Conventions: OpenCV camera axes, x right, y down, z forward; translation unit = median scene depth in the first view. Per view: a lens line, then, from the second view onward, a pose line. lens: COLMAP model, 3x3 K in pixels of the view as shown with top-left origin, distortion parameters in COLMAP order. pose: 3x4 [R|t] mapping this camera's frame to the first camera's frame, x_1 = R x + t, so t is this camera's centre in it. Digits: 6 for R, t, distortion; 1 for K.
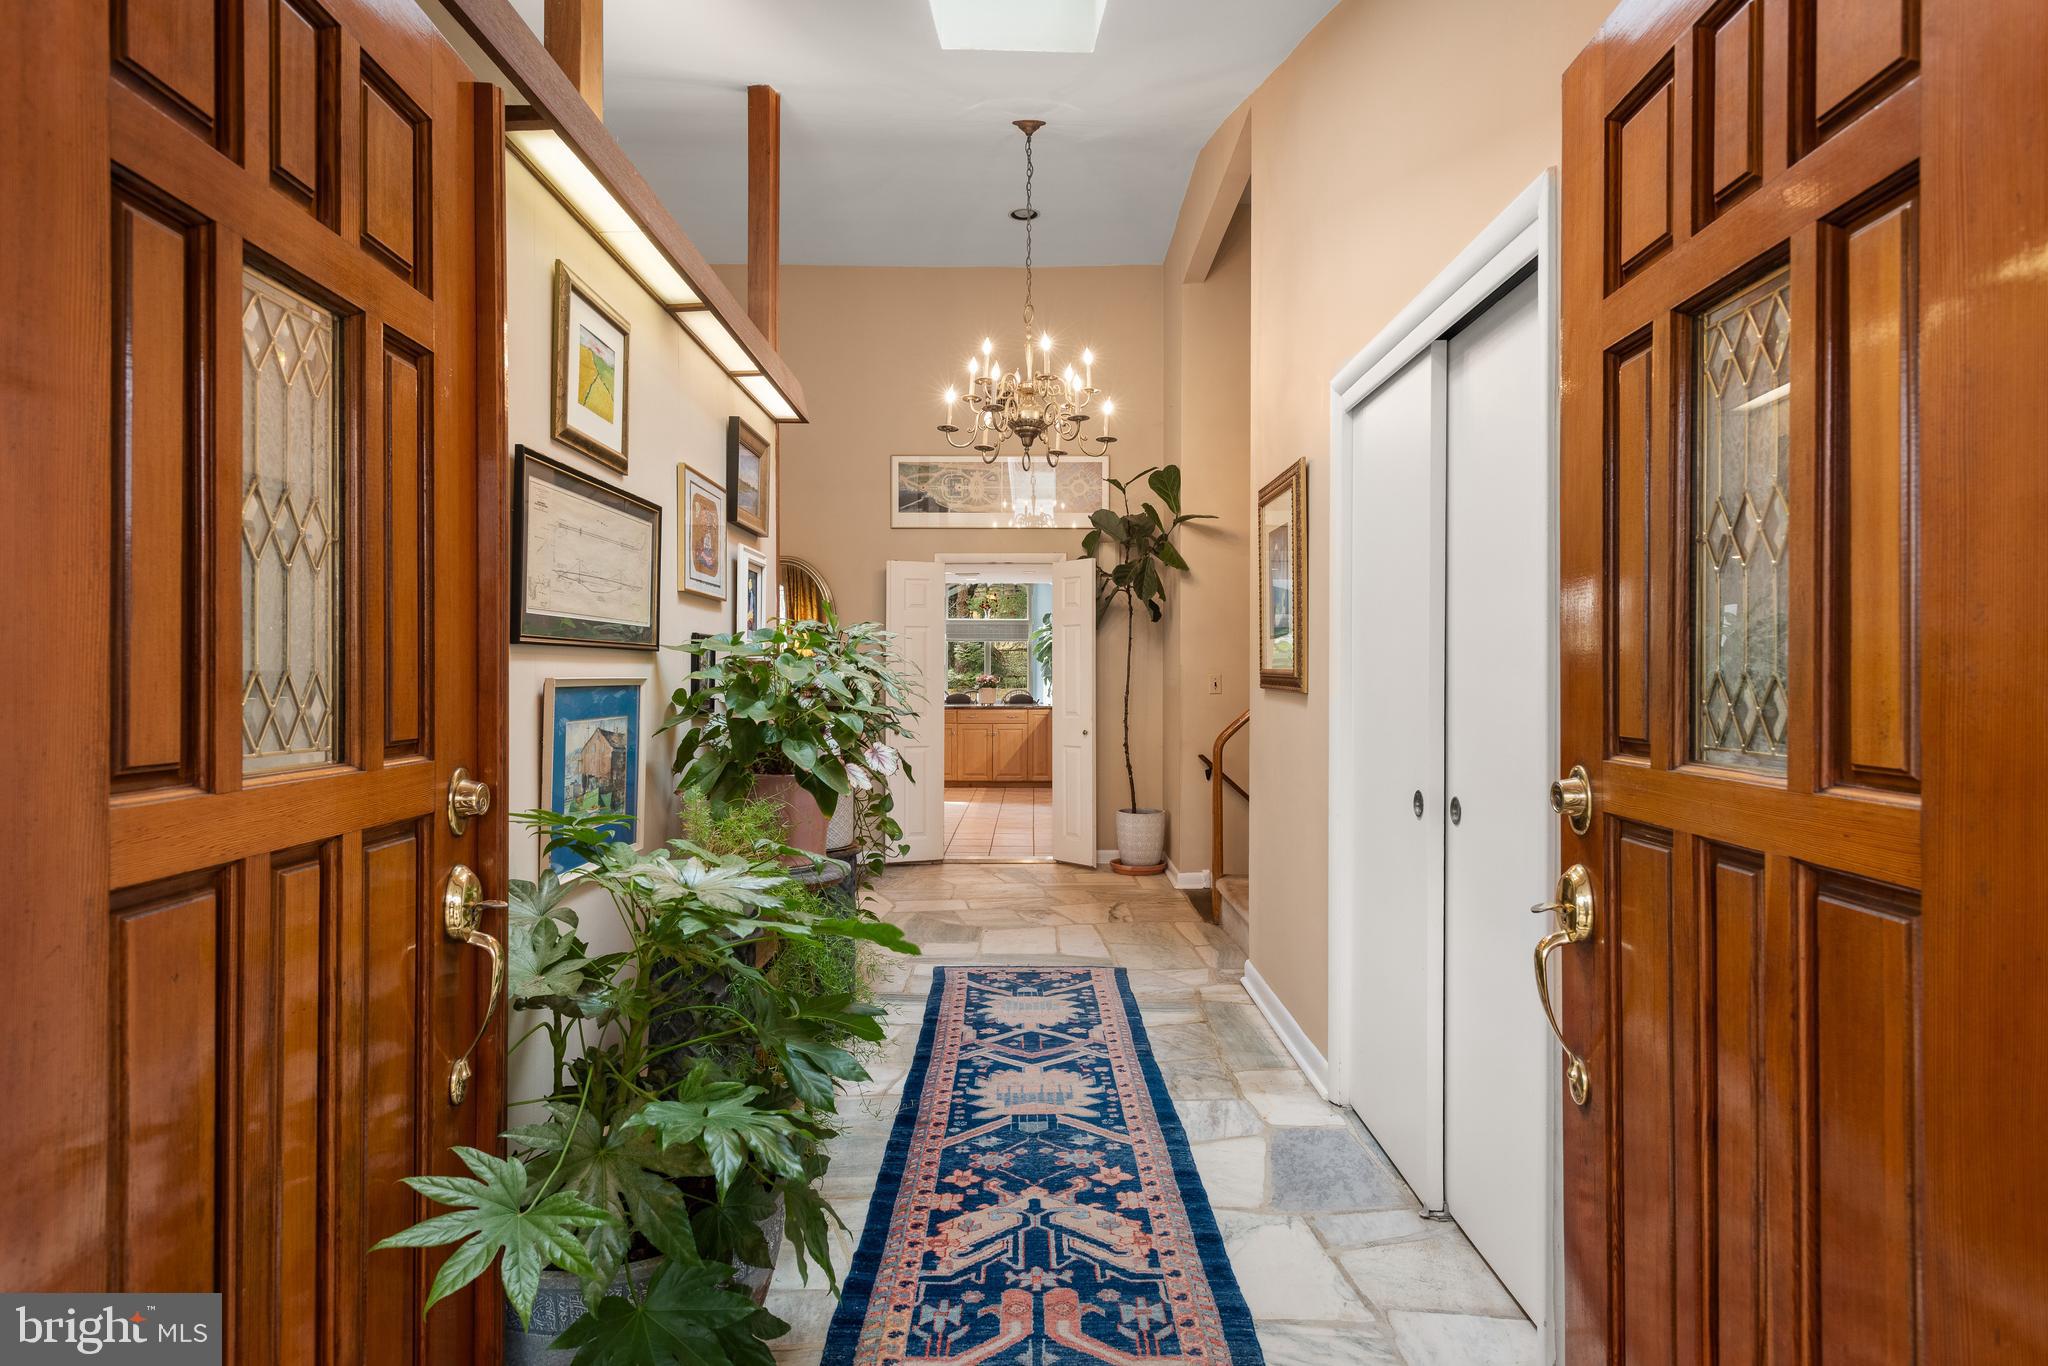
lens RADIAL K [[1177.2, 0, 1023.7], [0, 1177.2, 681.7], [0, 0, 1]] dist [0.000175, 0.000011]
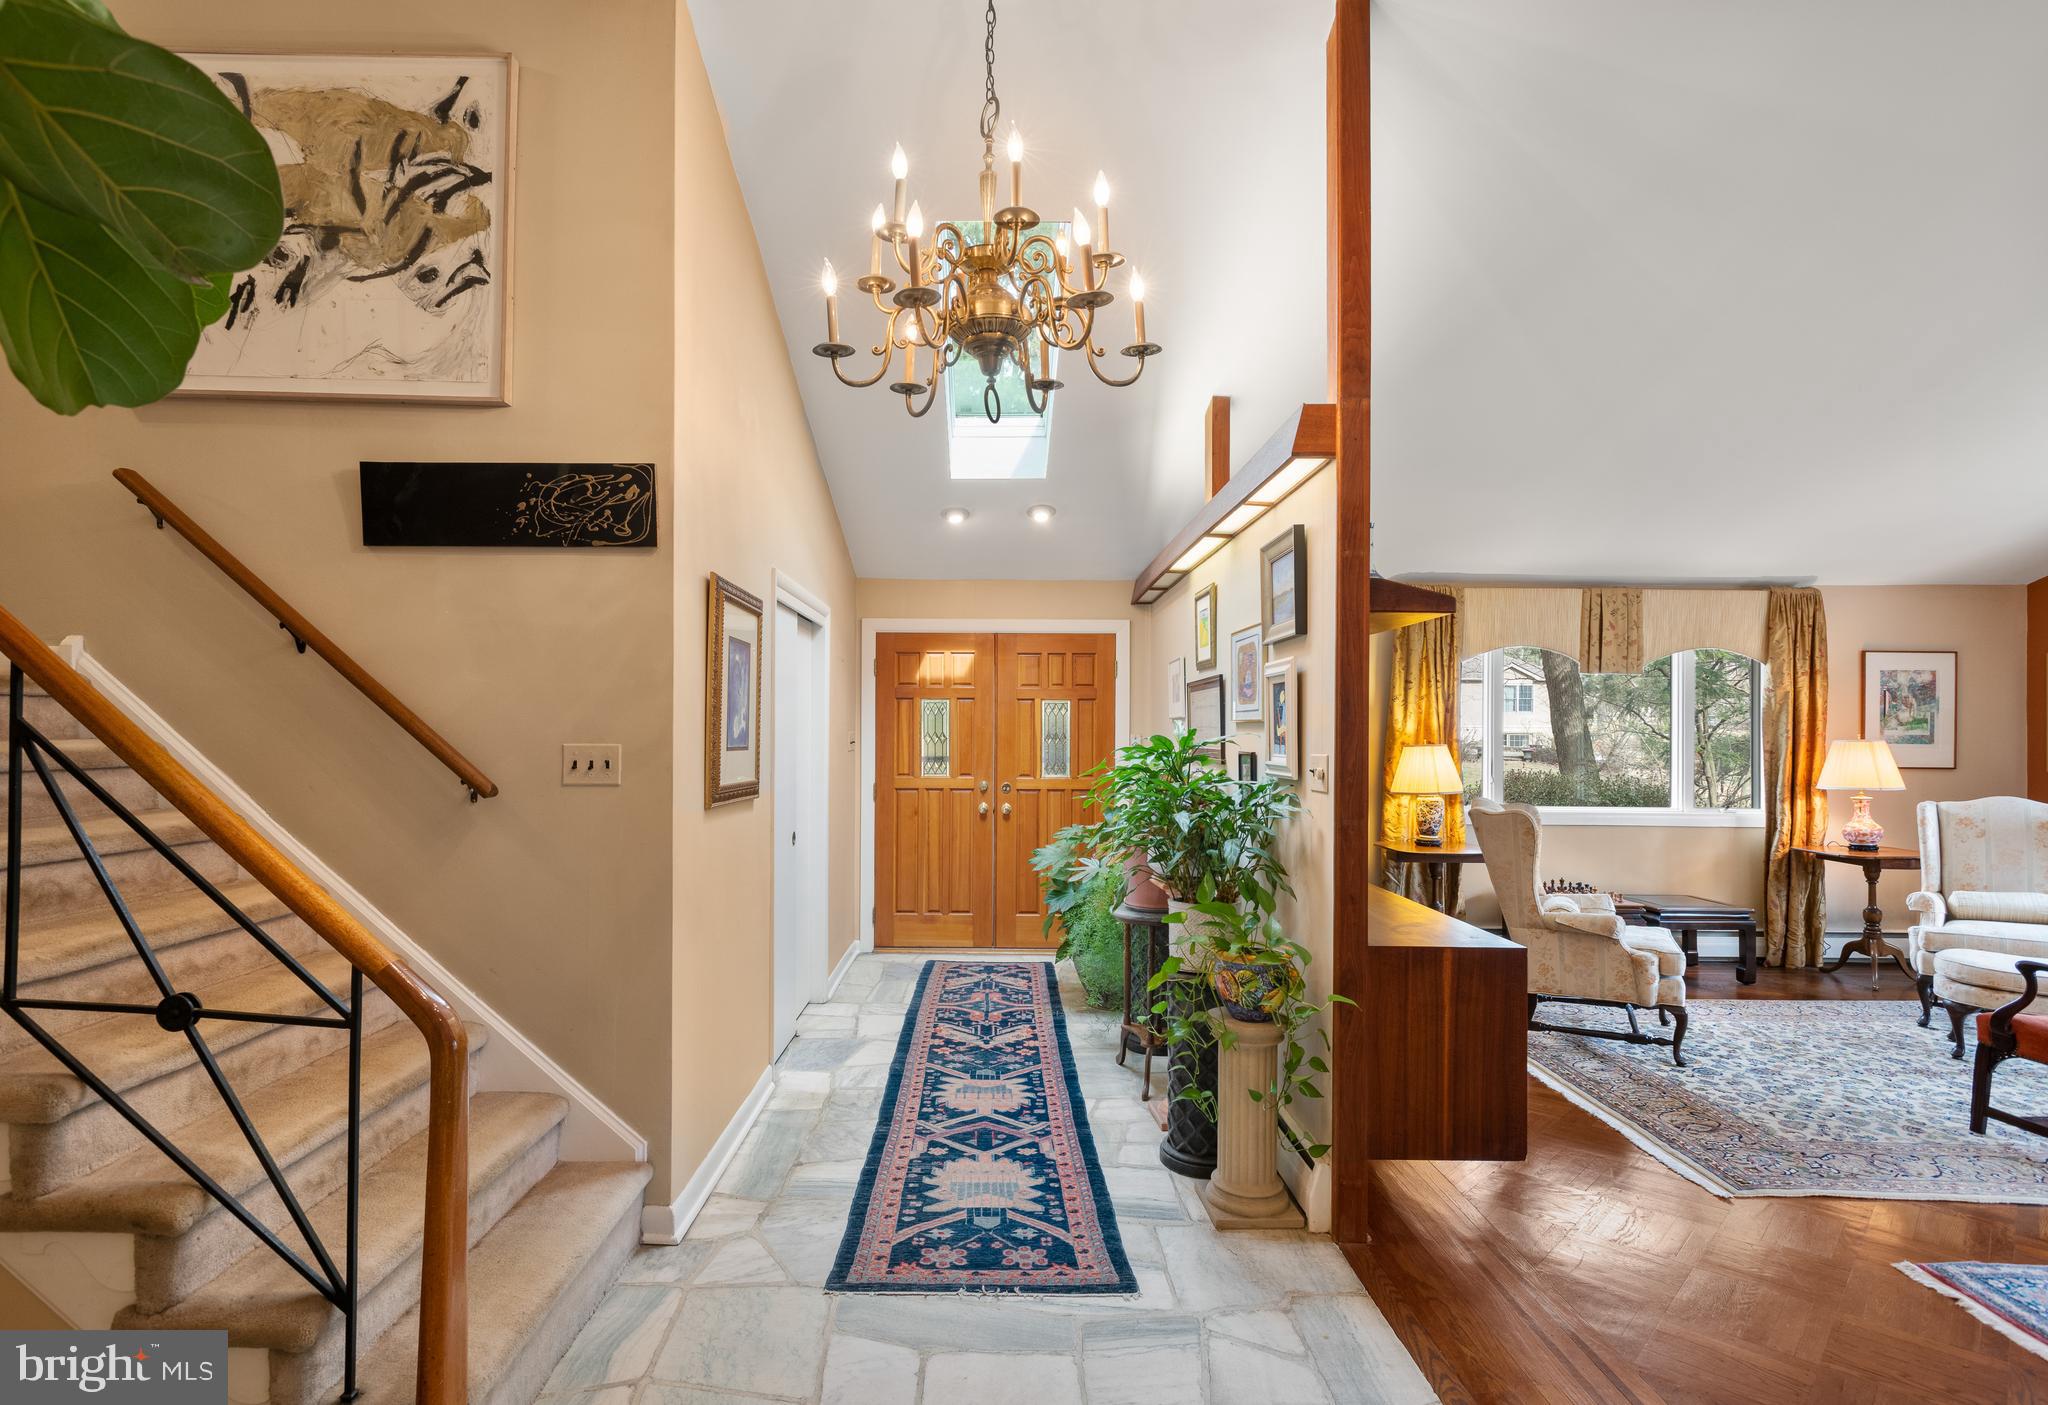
lens RADIAL K [[1034.0, 0, 1011.5], [0, 1034.0, 719.7], [0, 0, 1]] dist [-0.003001, -0.000258]
pose [[-0.999807, -0.006138, -0.018645, 0.002513], [-0.006001, 0.999955, -0.007361, -0.066116], [0.018689, -0.007248, -0.999799, 2.138666]]
